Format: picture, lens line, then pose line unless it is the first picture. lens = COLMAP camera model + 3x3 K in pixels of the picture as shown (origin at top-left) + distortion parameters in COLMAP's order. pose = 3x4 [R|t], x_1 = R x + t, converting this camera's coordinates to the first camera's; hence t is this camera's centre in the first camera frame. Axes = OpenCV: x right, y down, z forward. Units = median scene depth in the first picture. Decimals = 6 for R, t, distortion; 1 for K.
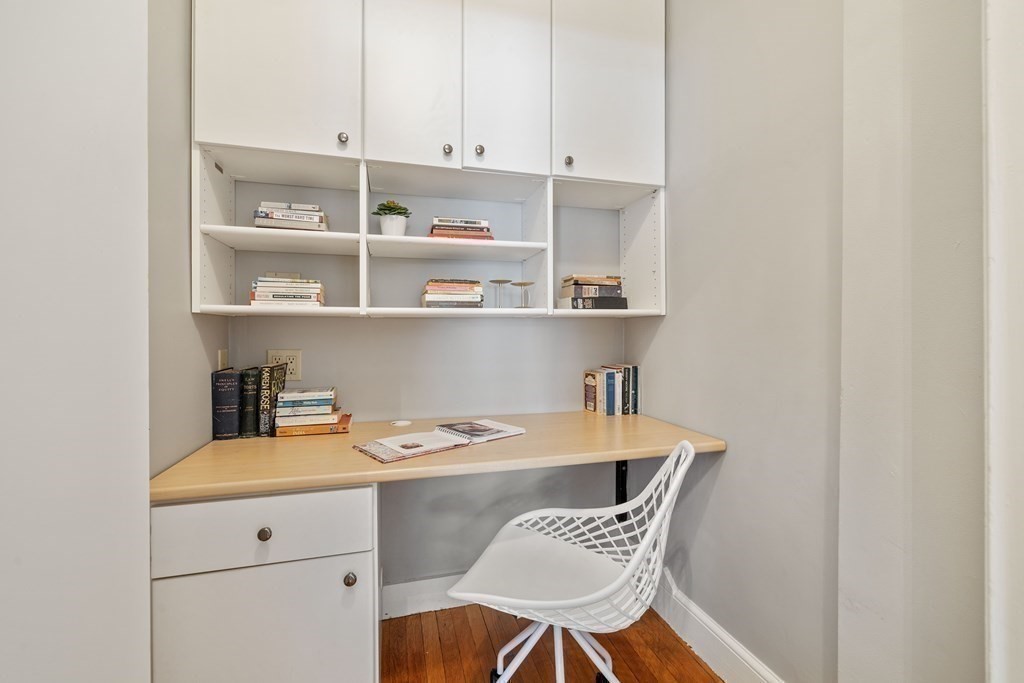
lens RADIAL K [[440.2, 0, 512.0], [0, 440.2, 341.5], [0, 0, 1]] dist [-0.000100, -0.000016]
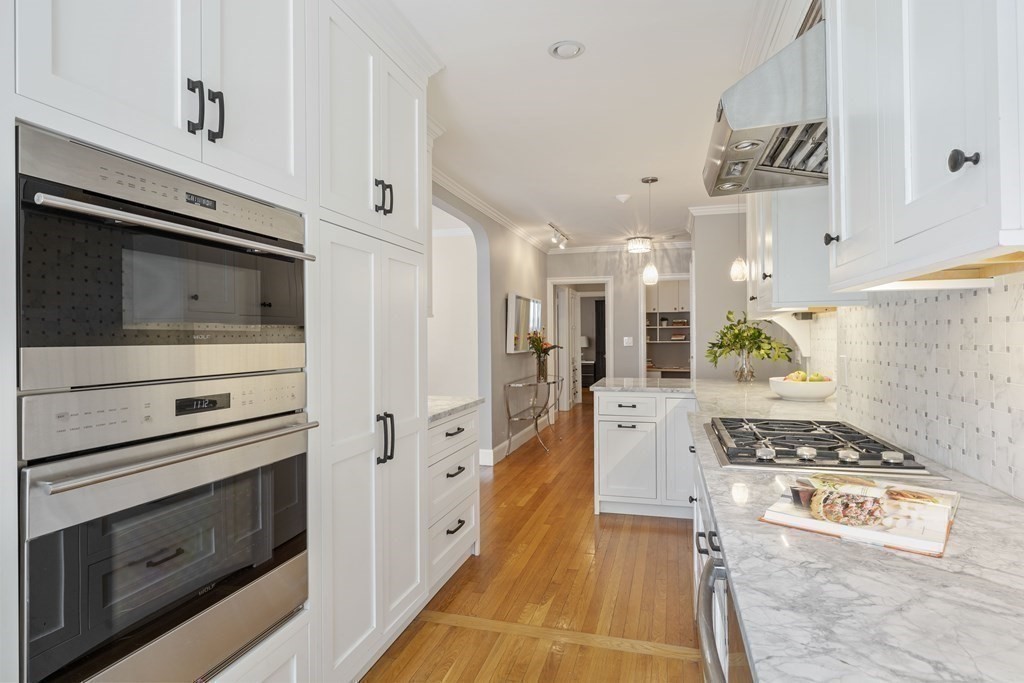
lens RADIAL K [[559.9, 0, 510.0], [0, 559.9, 337.4], [0, 0, 1]] dist [0.001639, 0.000538]
pose [[0.848915, -0.001703, -0.528526, 1.527384], [-0.000295, 0.999993, -0.003696, -0.094819], [0.528529, 0.003294, 0.848909, -5.067962]]
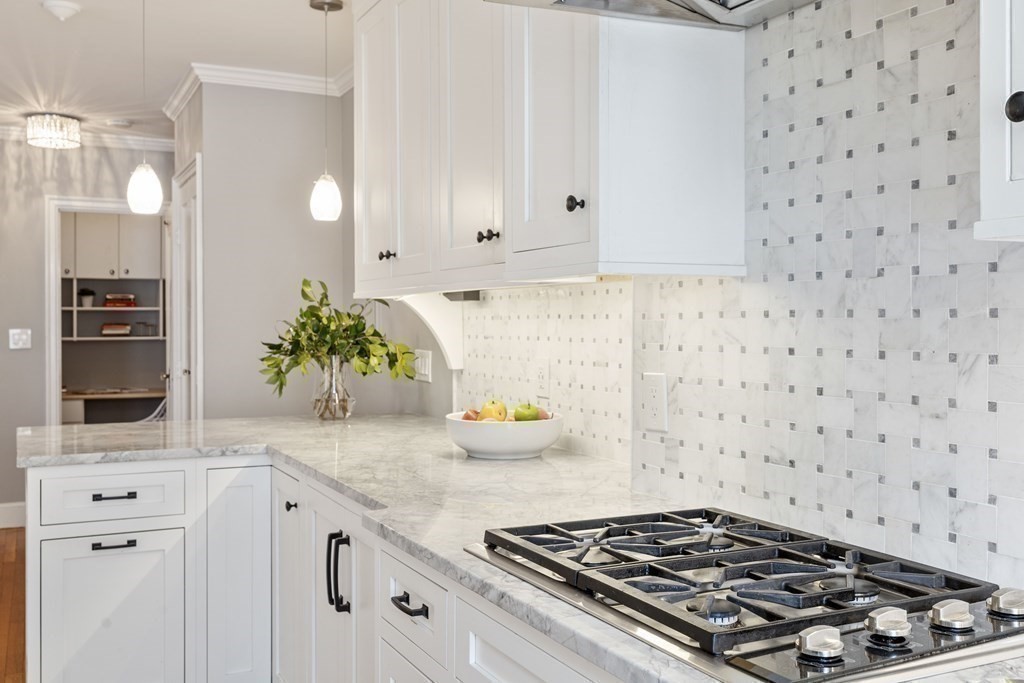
lens RADIAL K [[981.3, 0, 512.0], [0, 981.3, 341.5], [0, 0, 1]] dist [0.001988, 0.007844]
pose [[0.983512, -0.000014, 0.180842, 1.010529], [-0.001750, 0.999952, 0.009598, -0.108492], [-0.180833, -0.009756, 0.983465, -4.574974]]
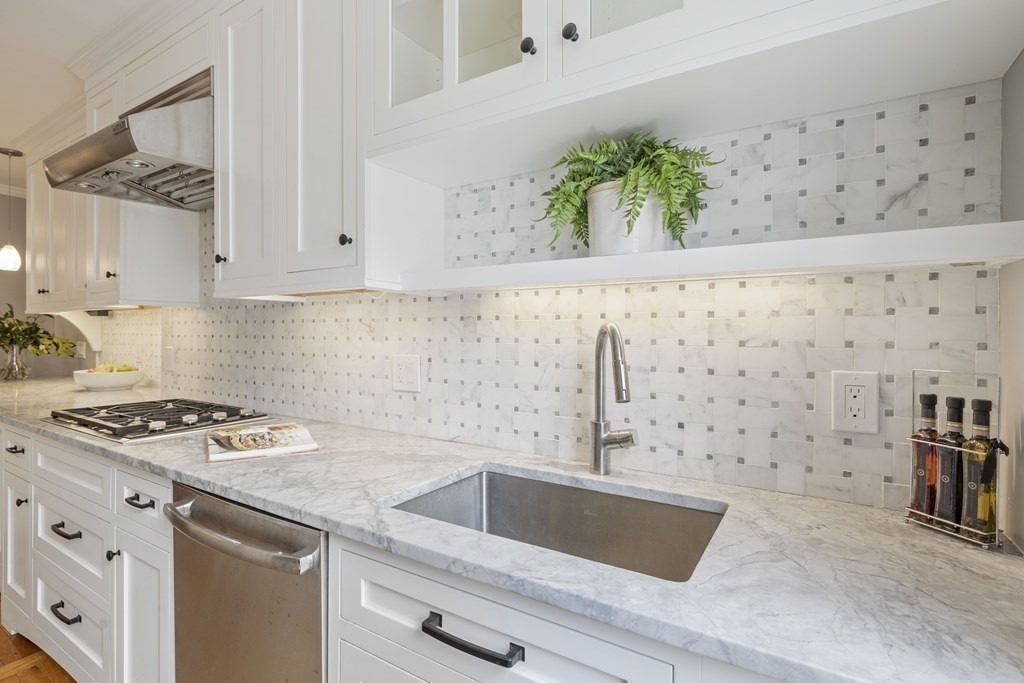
lens RADIAL K [[492.6, 0, 508.9], [0, 492.6, 335.4], [0, 0, 1]] dist [-0.003092, -0.000351]
pose [[0.747174, 0.005433, 0.664607, 1.225067], [-0.001695, 0.999979, -0.006269, -0.079541], [-0.664627, 0.003558, 0.747167, -5.291498]]
